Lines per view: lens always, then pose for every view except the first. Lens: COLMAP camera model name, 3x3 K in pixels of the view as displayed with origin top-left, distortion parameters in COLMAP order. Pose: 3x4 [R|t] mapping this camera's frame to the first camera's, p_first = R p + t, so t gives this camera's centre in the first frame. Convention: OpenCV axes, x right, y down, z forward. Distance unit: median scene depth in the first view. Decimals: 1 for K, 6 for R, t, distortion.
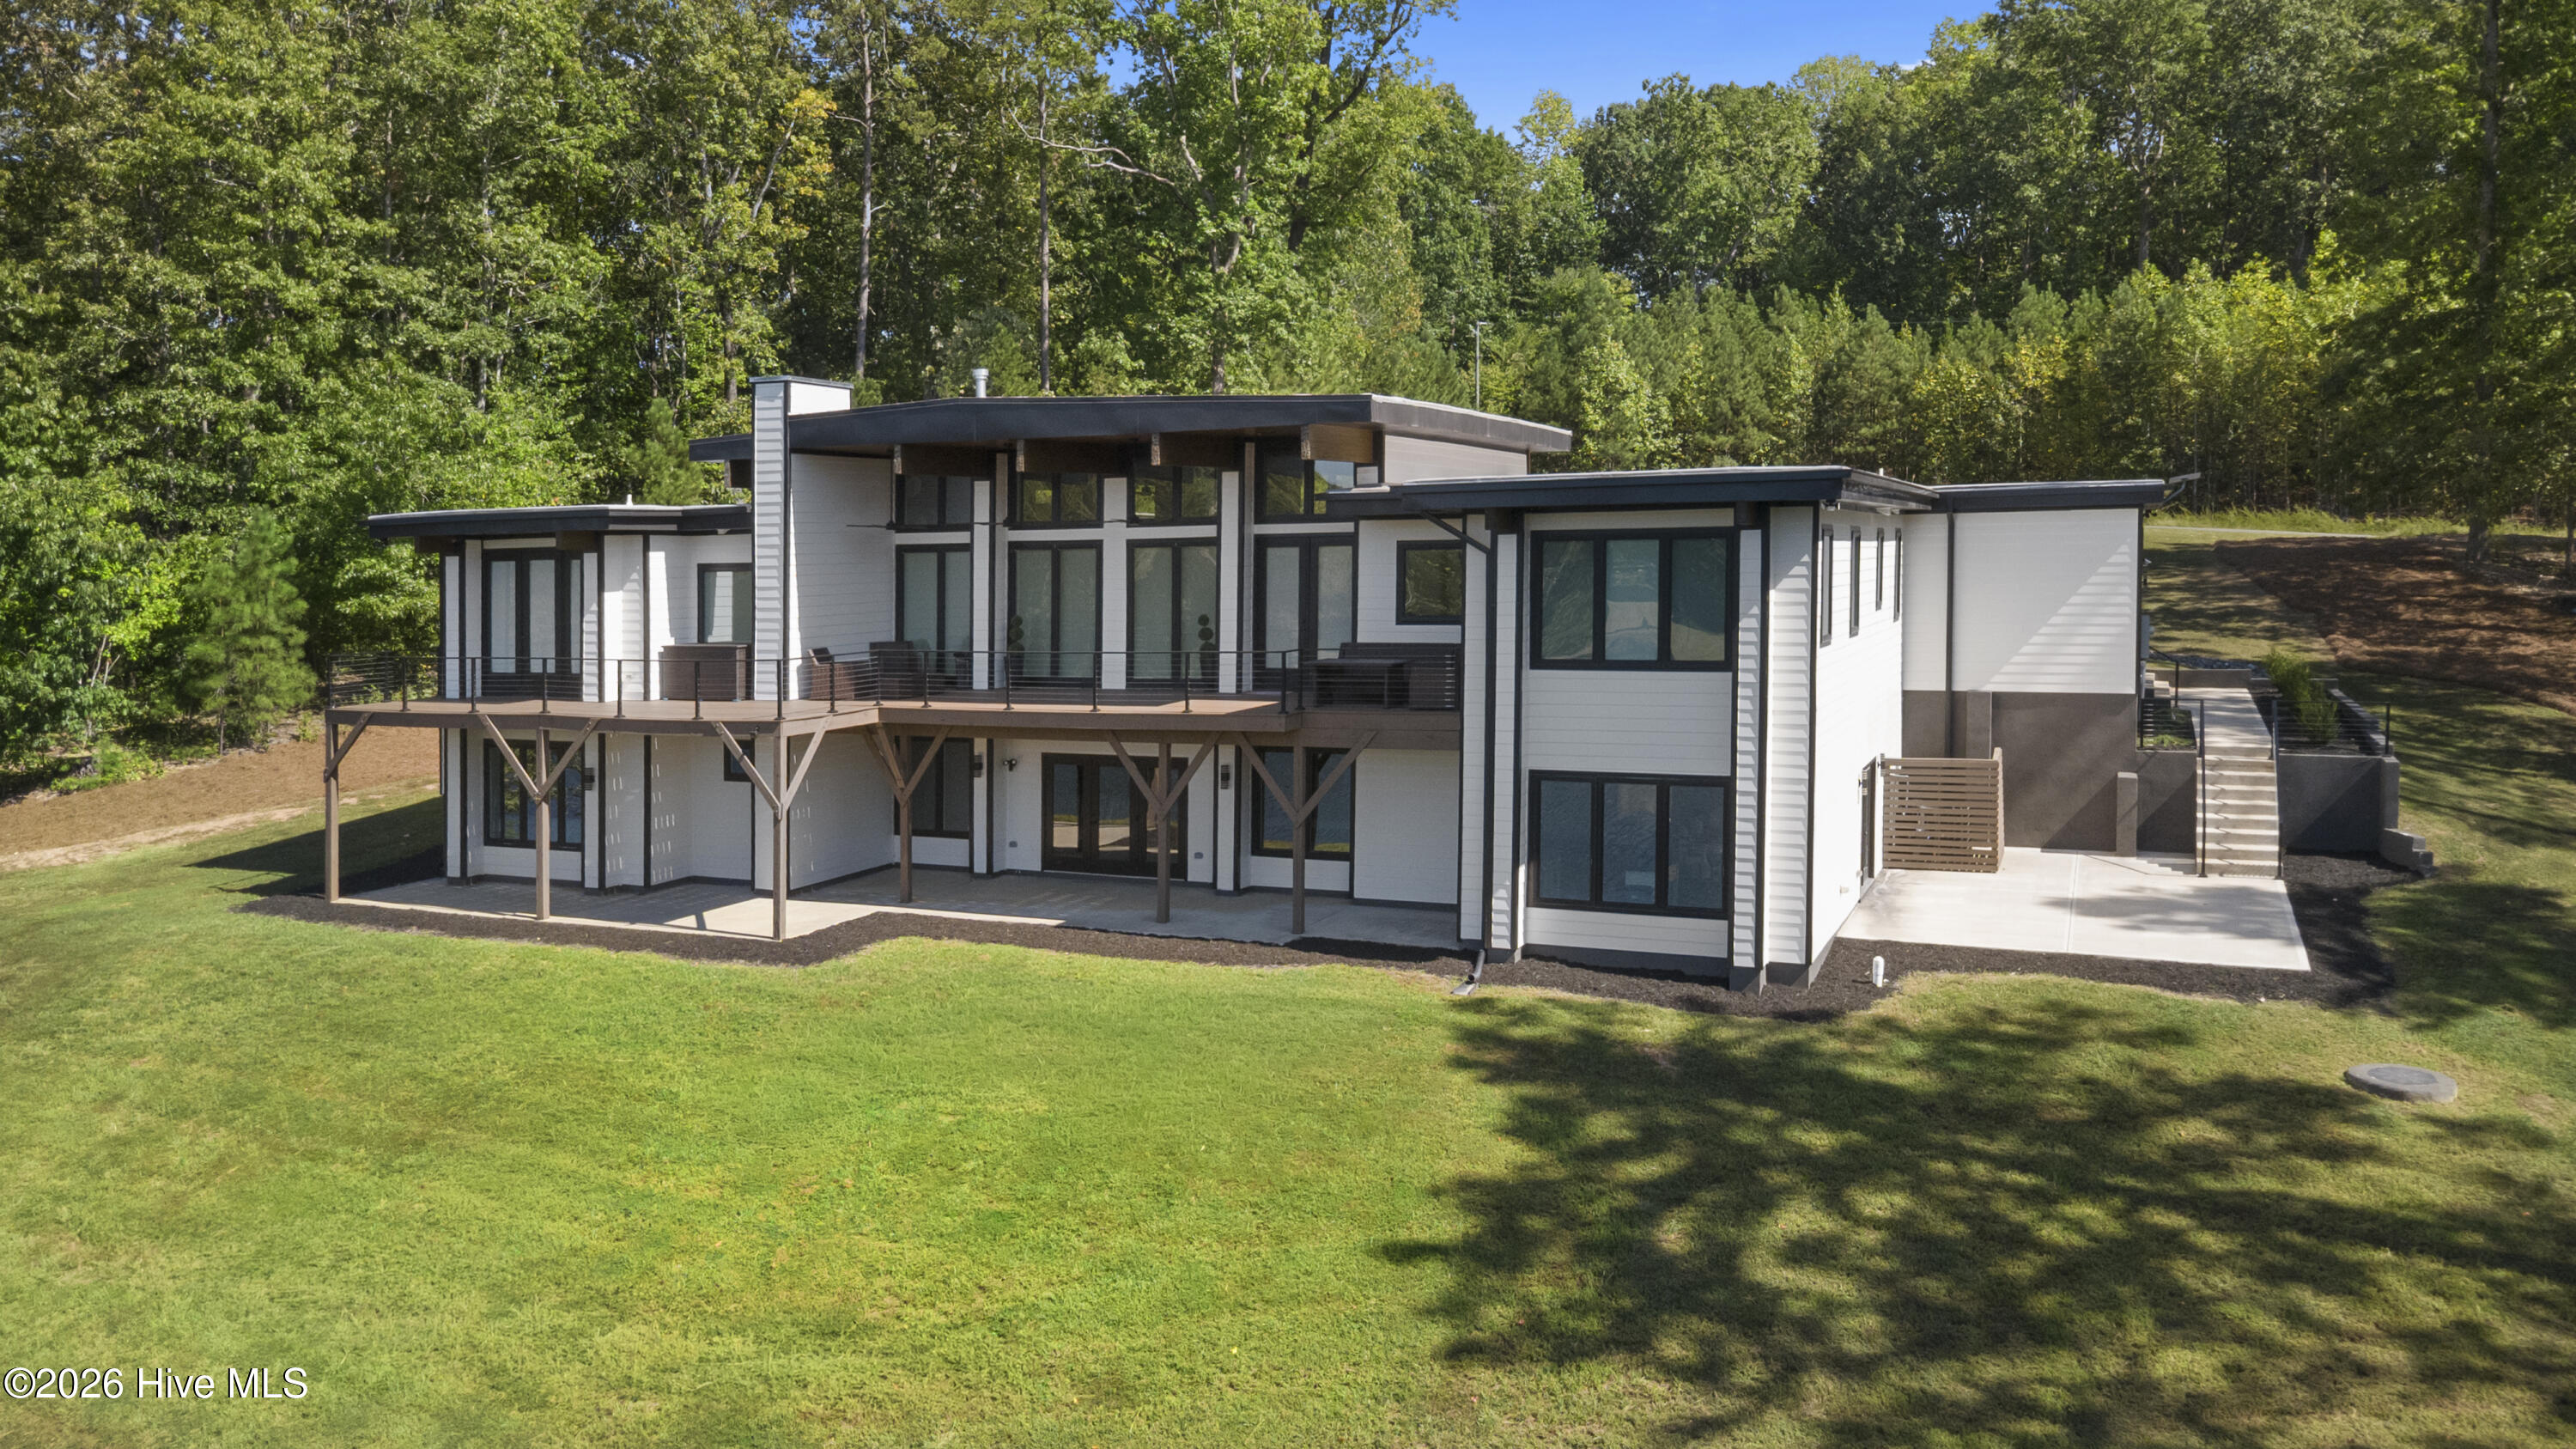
lens RADIAL K [[1908.3, 0, 1259.3], [0, 1908.3, 618.7], [0, 0, 1]] dist [0.010156, 0.000688]
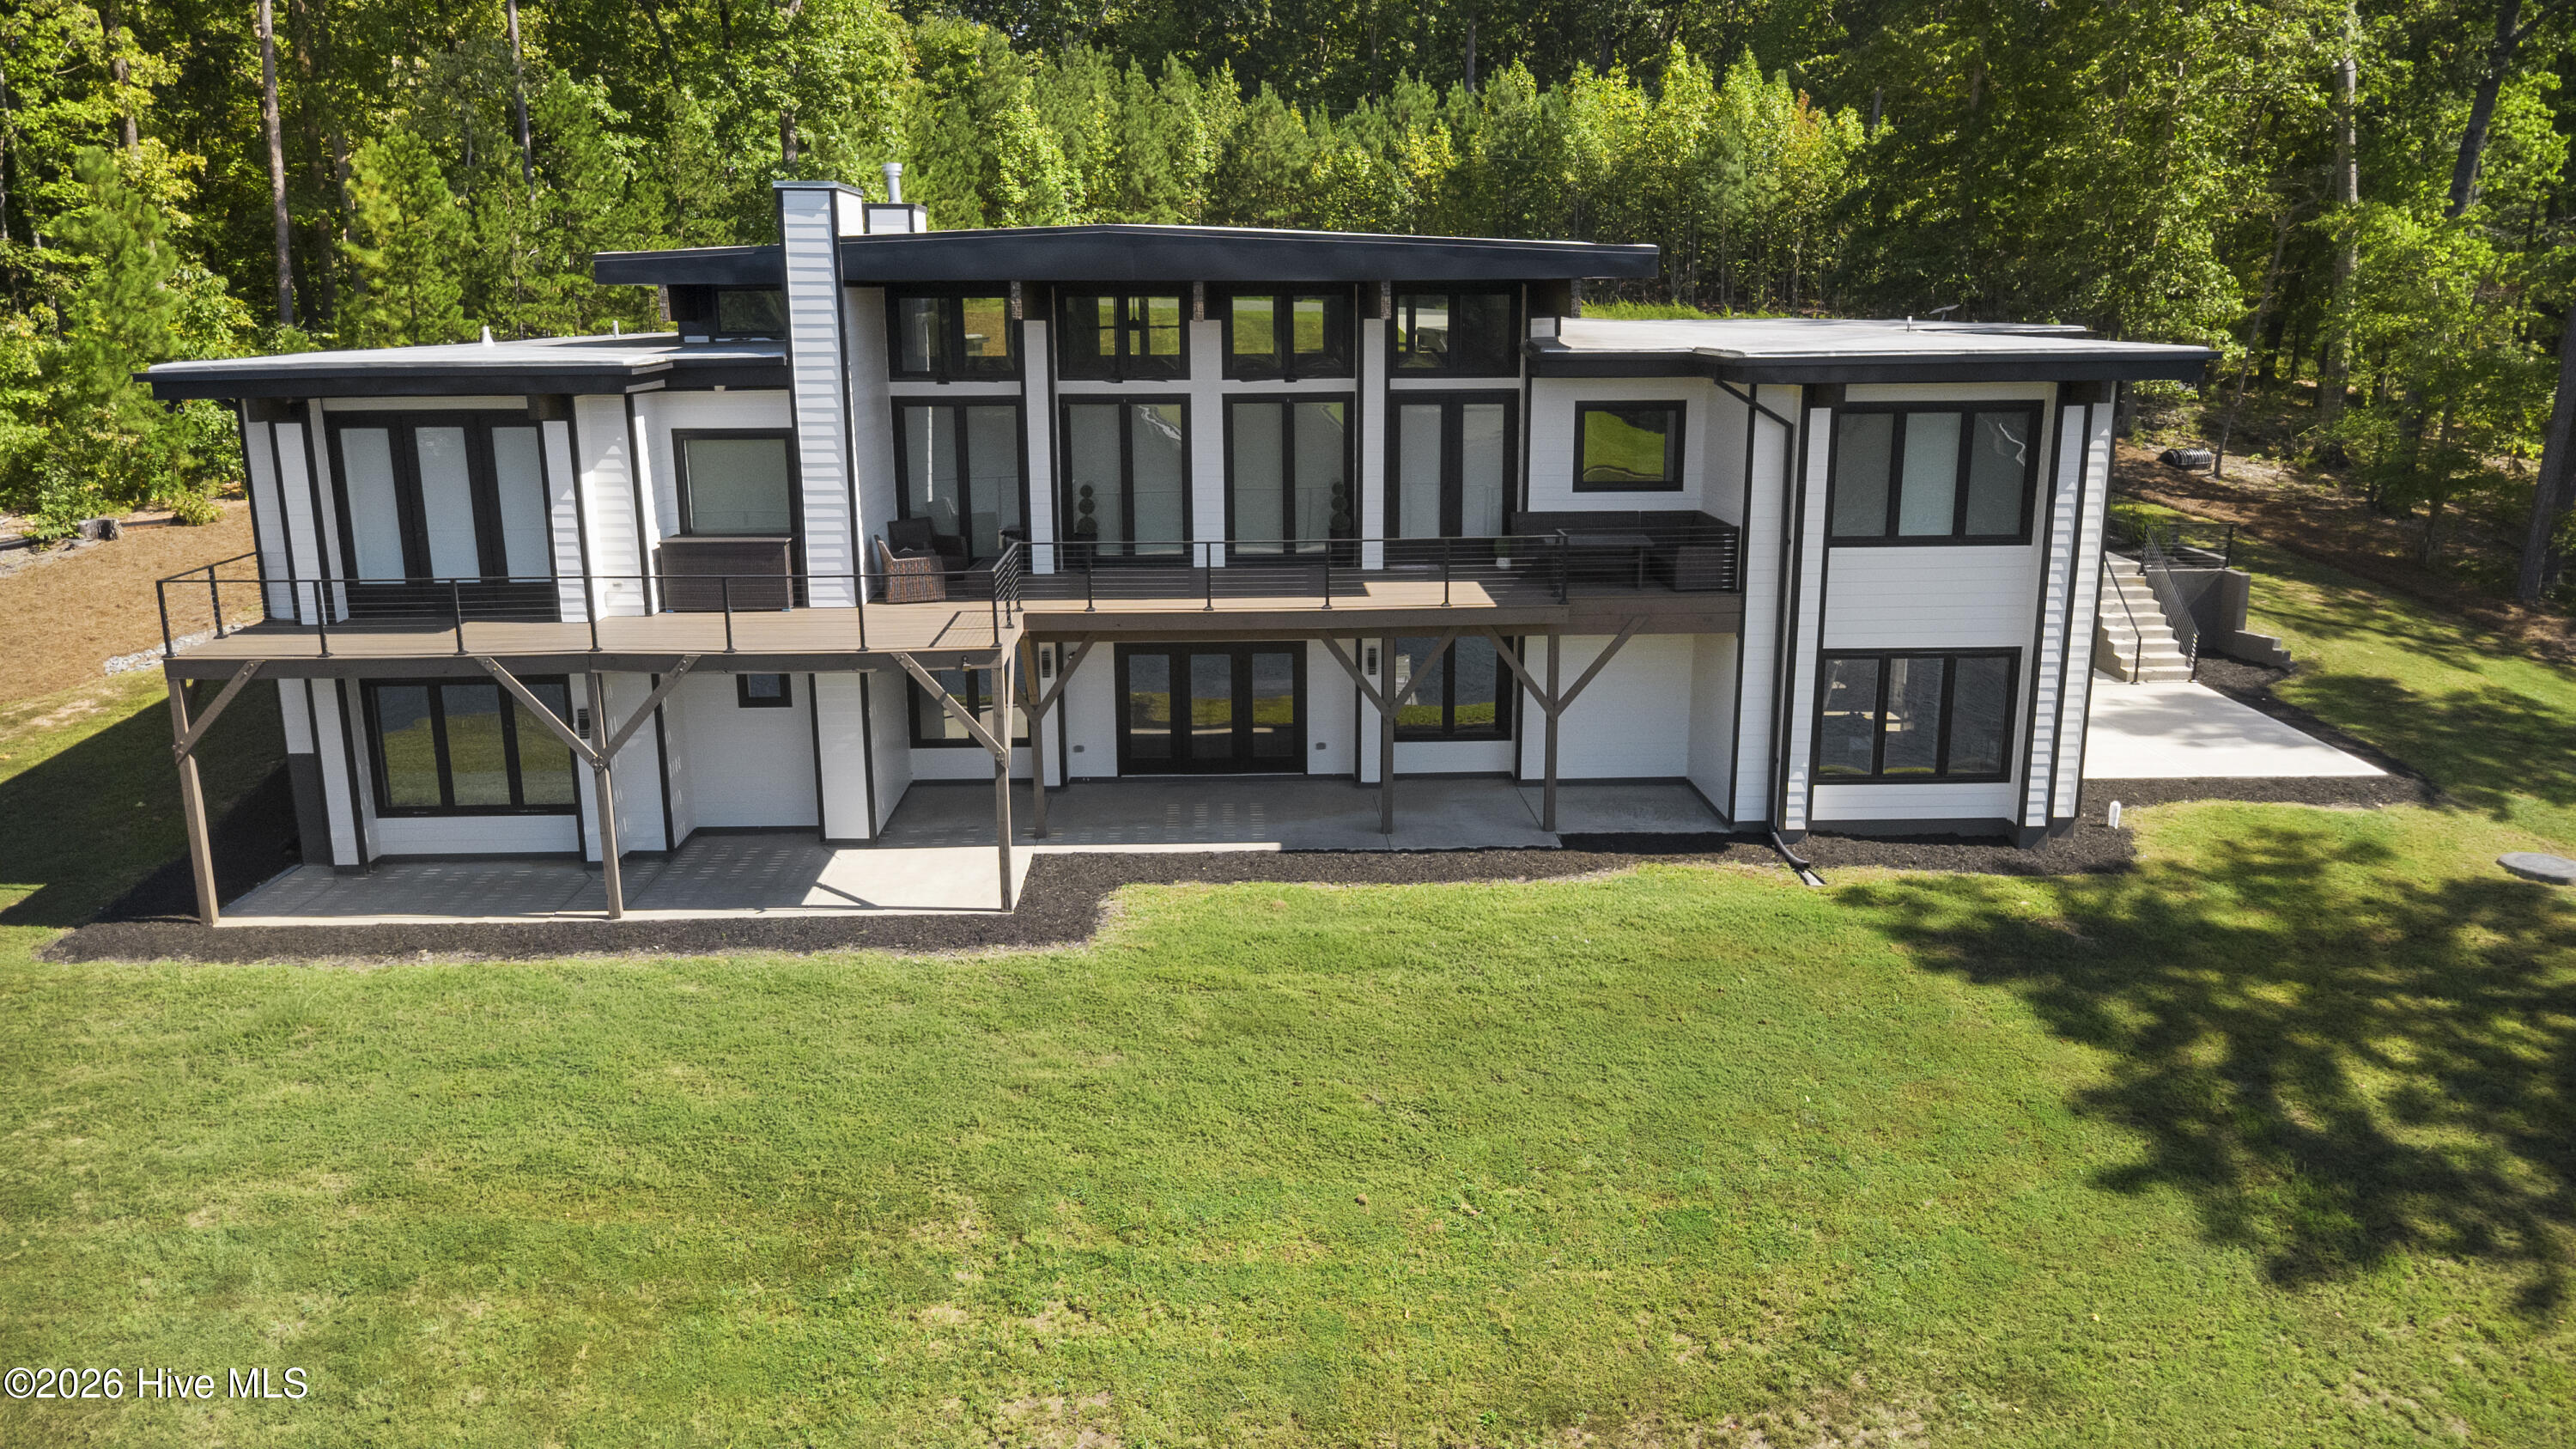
lens RADIAL K [[1821.7, 0, 1294.7], [0, 1821.7, 751.4], [0, 0, 1]] dist [0.019911, -0.038591]
pose [[0.890560, -0.100474, 0.443631, -0.446757], [0.006781, 0.978123, 0.207915, -0.057422], [-0.454816, -0.182153, 0.871758, 0.250663]]
